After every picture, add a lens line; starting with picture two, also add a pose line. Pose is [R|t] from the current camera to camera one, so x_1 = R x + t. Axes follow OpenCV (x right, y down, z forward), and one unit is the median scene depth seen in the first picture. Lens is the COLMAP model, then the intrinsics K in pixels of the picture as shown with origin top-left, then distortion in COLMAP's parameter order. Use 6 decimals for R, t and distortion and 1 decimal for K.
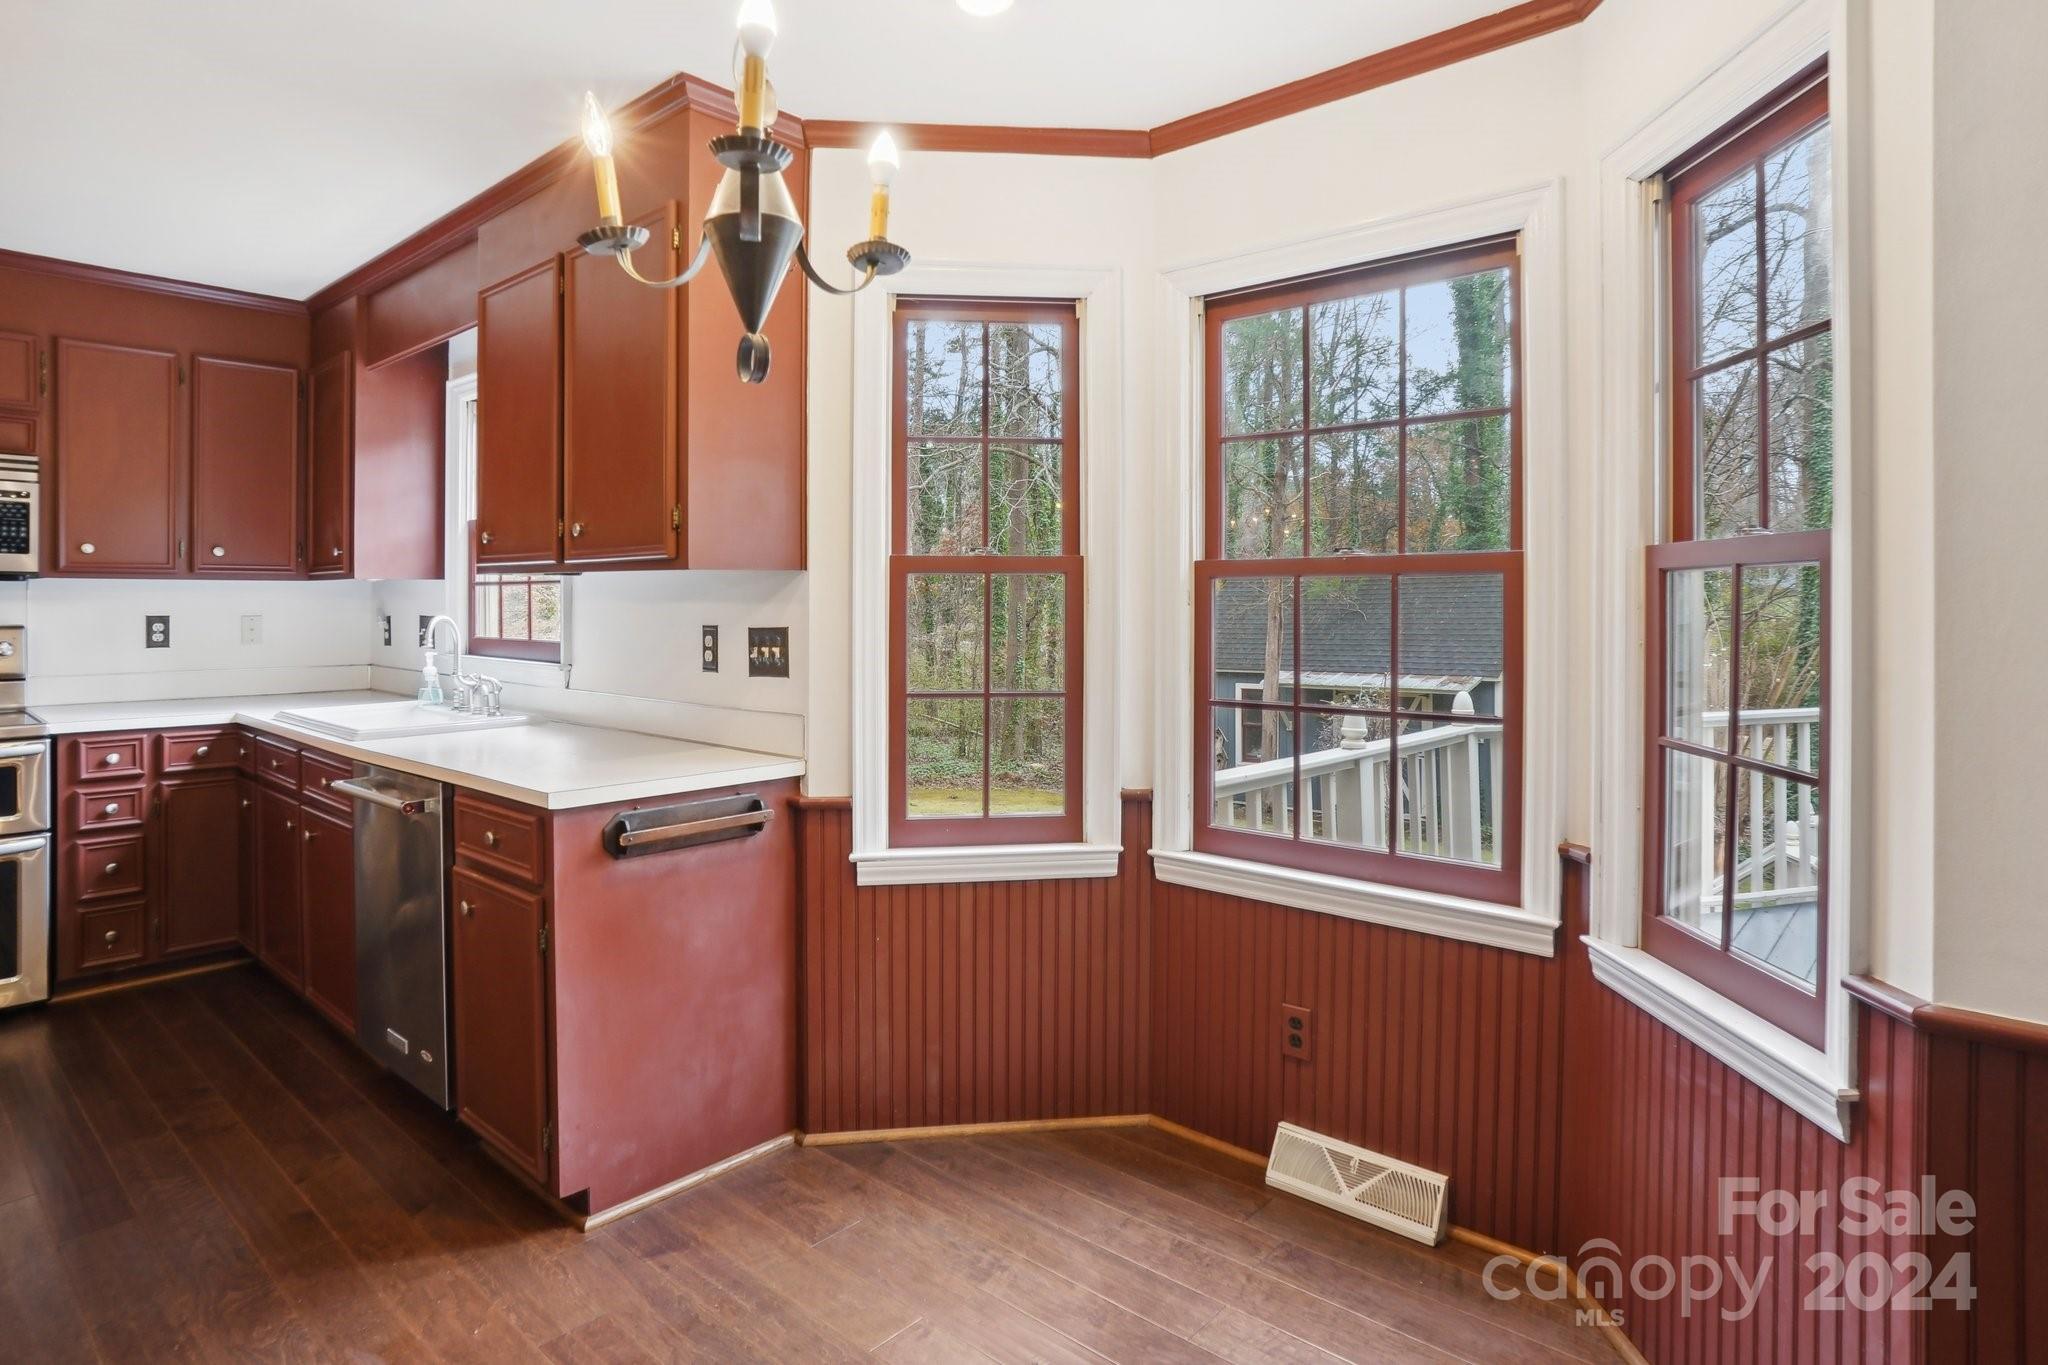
lens RADIAL K [[1114.0, 0, 1020.9], [0, 1114.0, 603.4], [0, 0, 1]] dist [-0.061309, 0.035567]
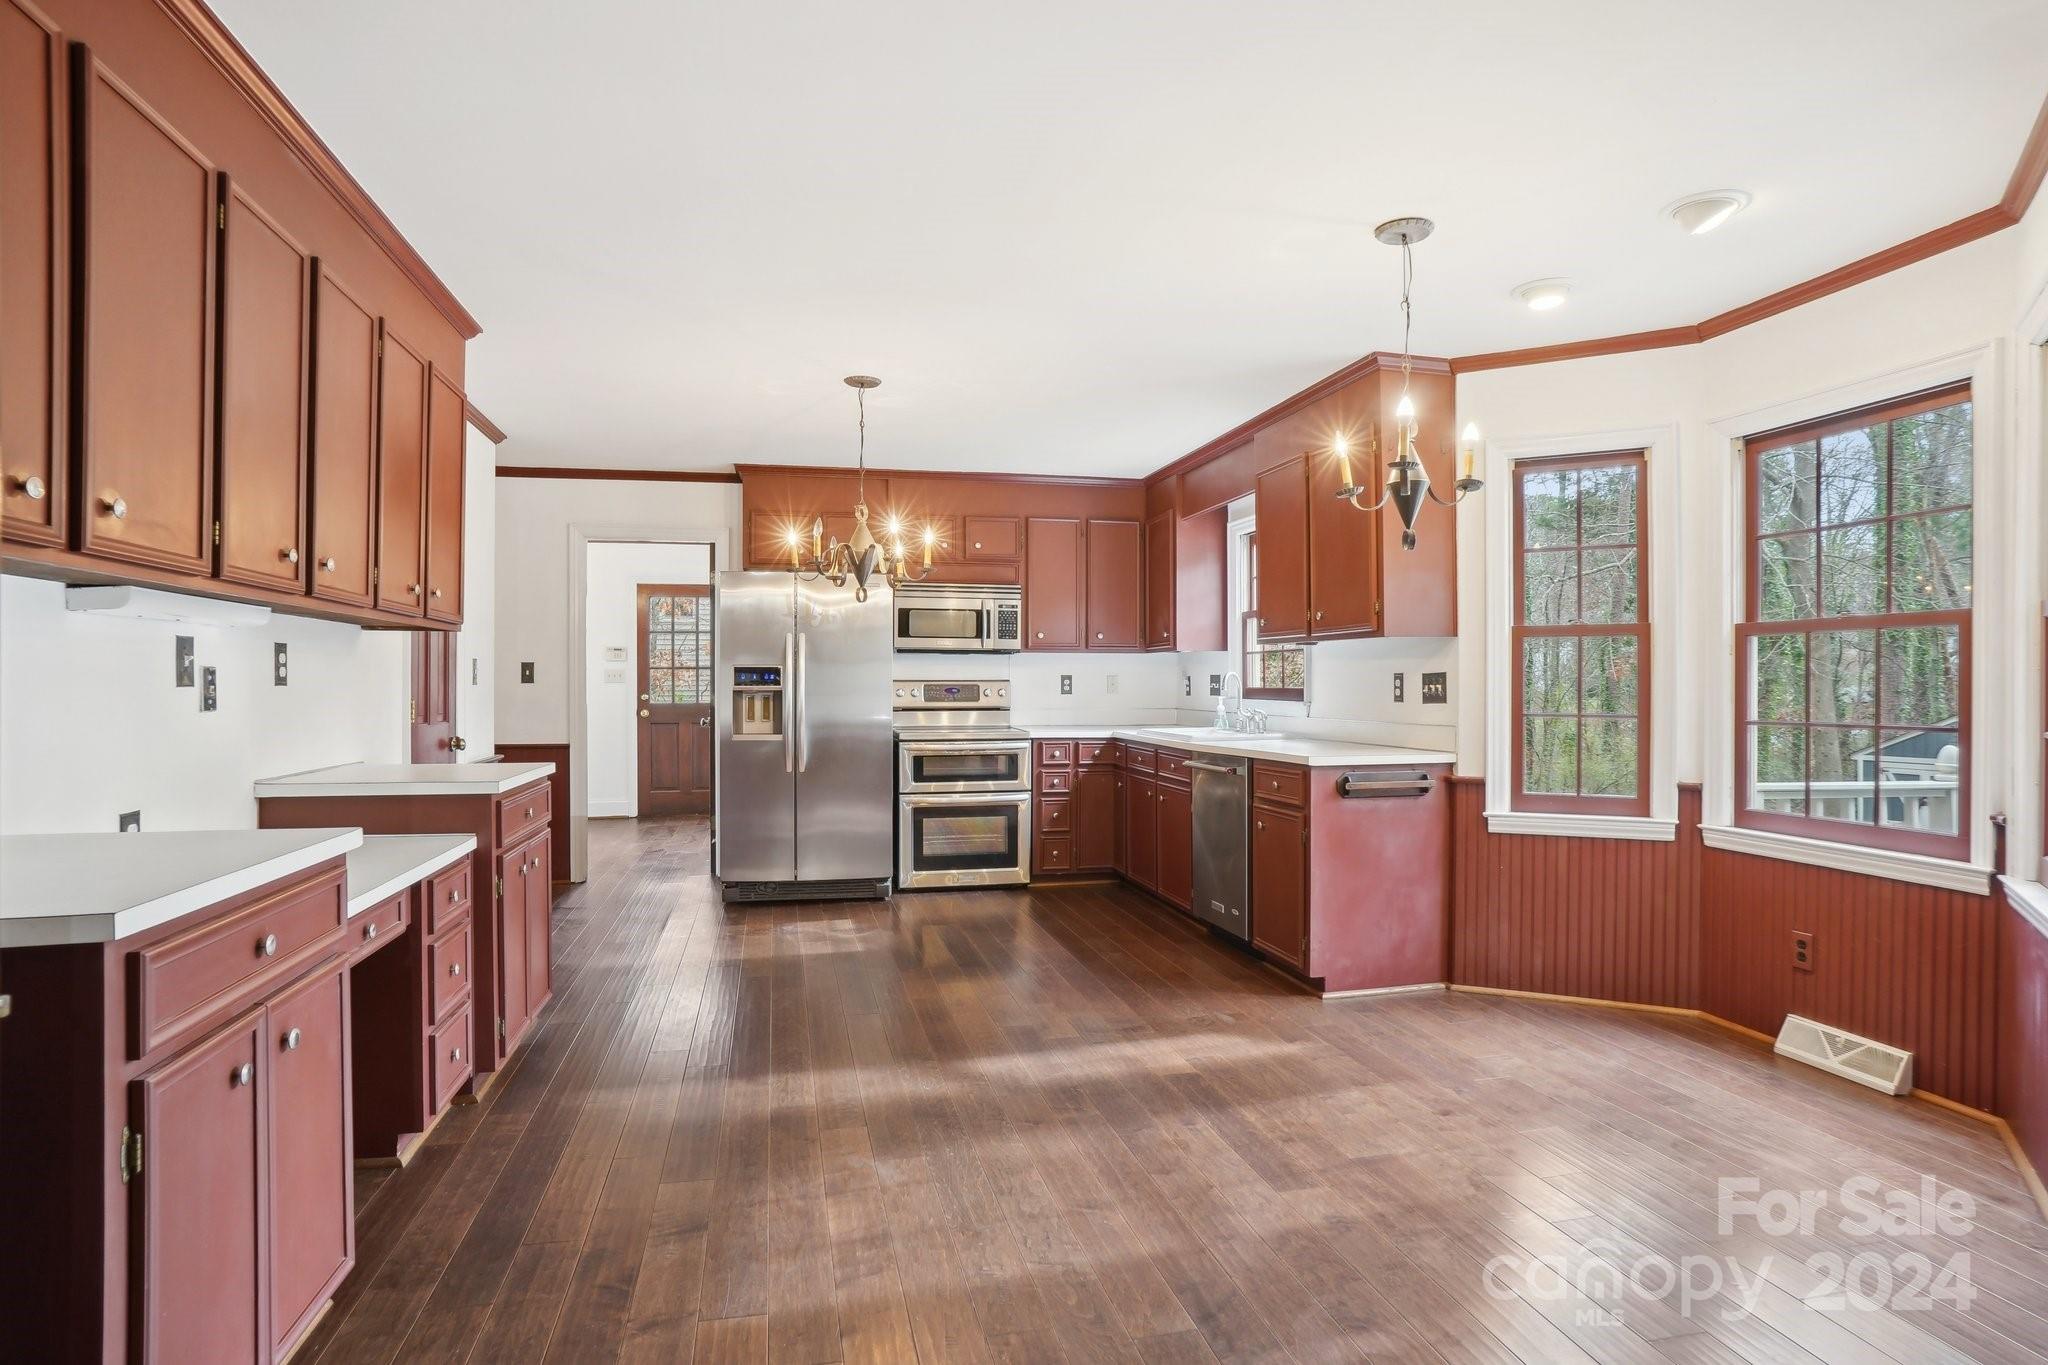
lens RADIAL K [[1086.6, 0, 1033.9], [0, 1086.6, 684.6], [0, 0, 1]] dist [-0.080004, 0.046144]
pose [[0.819743, 0.000241, -0.572731, 0.192840], [-0.000554, 1.000000, -0.000373, 0.040623], [0.572731, 0.000623, 0.819743, -0.621100]]
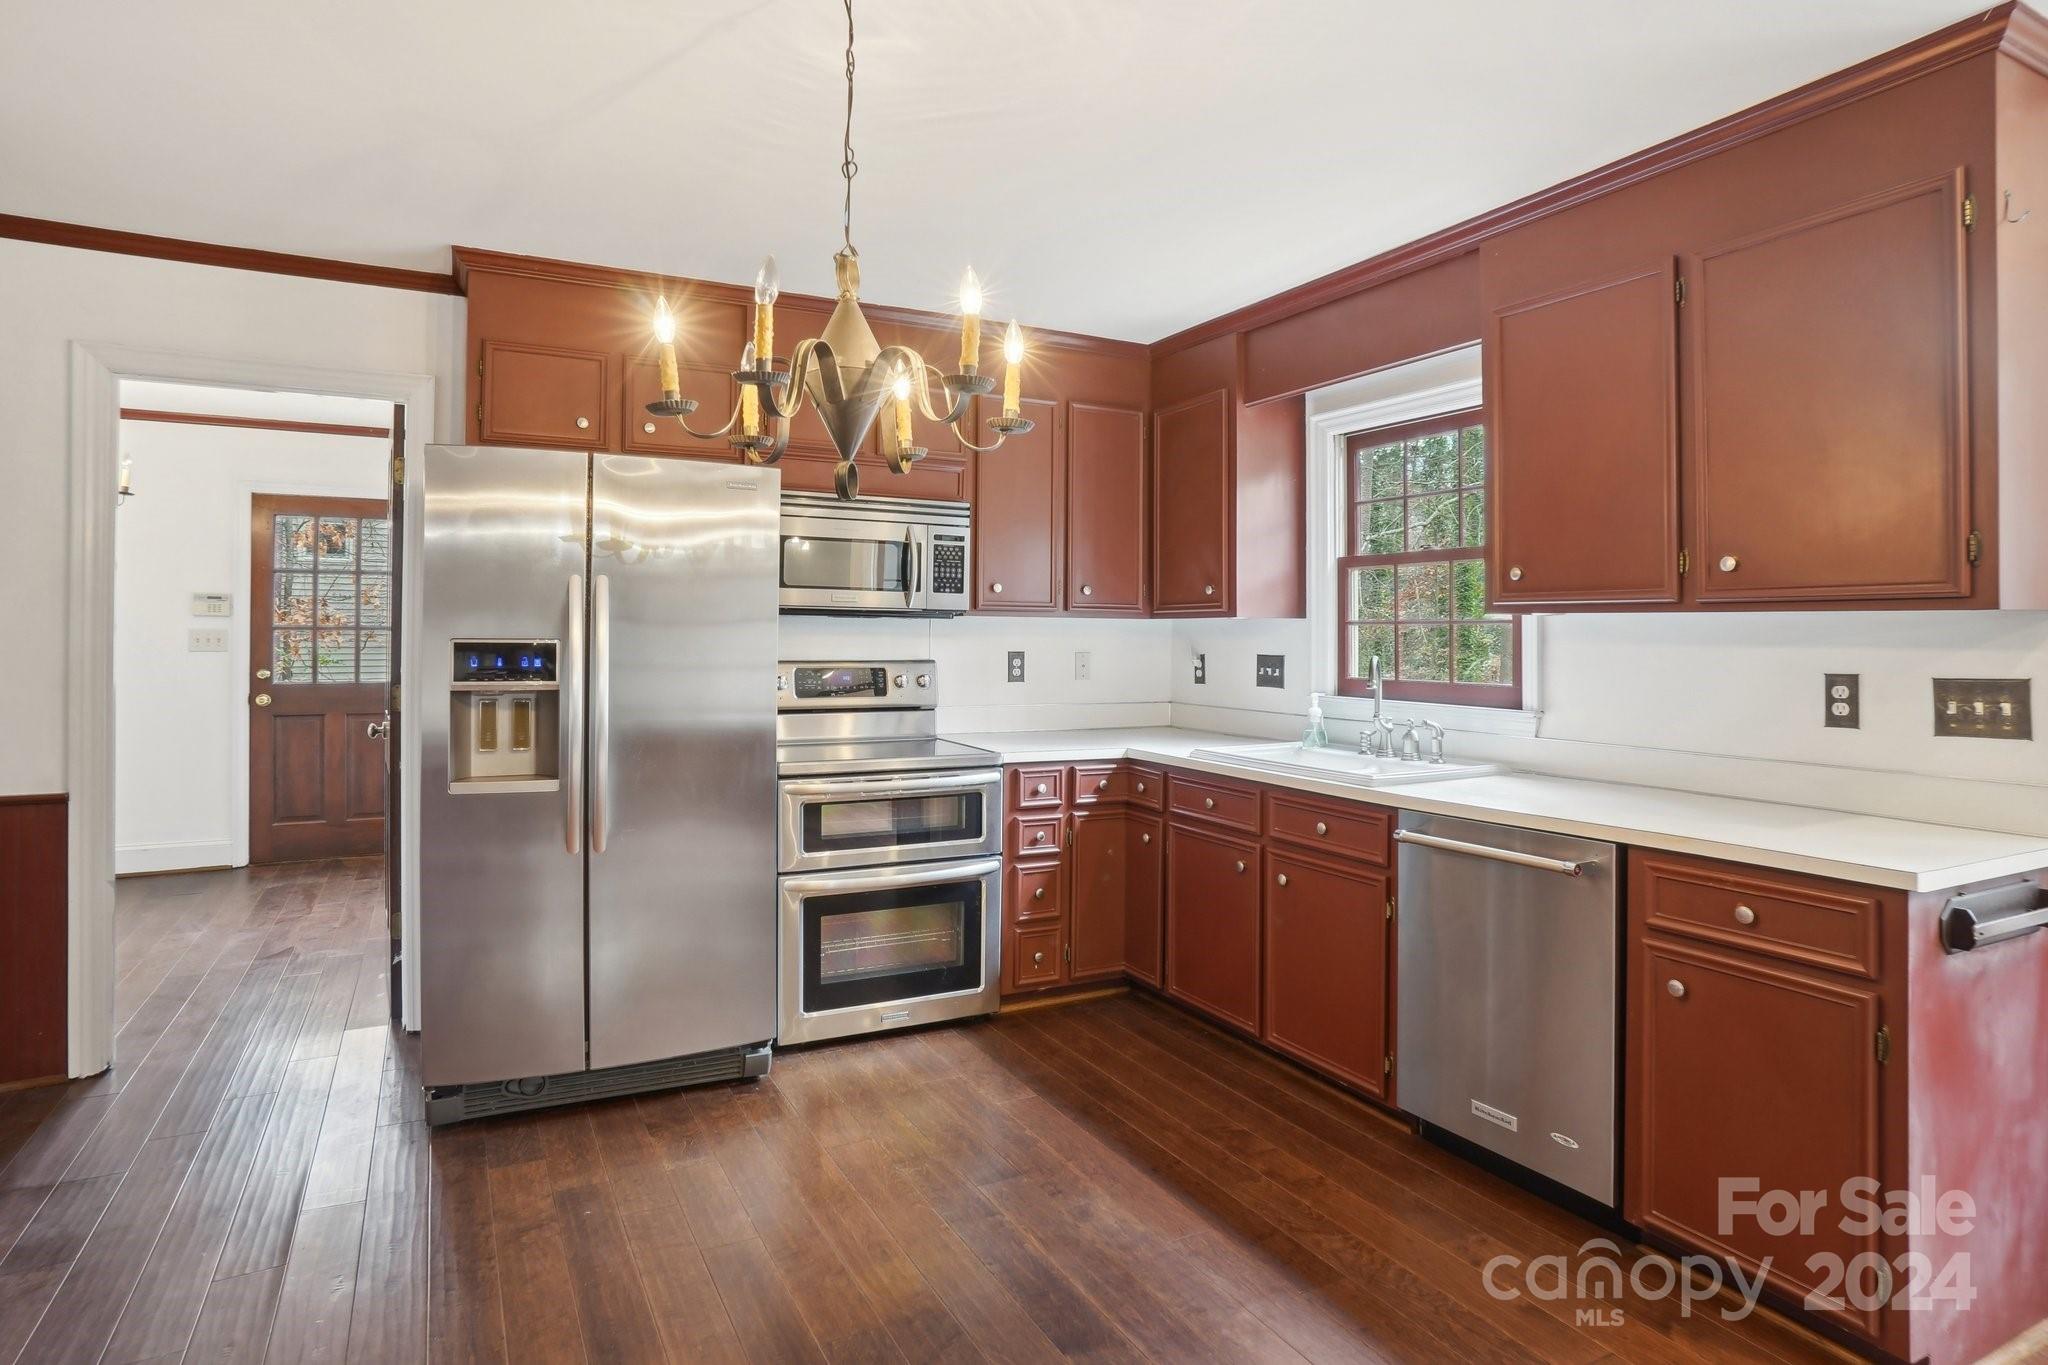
lens RADIAL K [[1110.0, 0, 1029.7], [0, 1110.0, 647.2], [0, 0, 1]] dist [-0.034299, 0.000294]
pose [[0.937532, 0.009938, -0.347757, -0.624259], [-0.007984, 0.999943, 0.007050, -0.001117], [0.347807, -0.003833, 0.937558, -0.010406]]
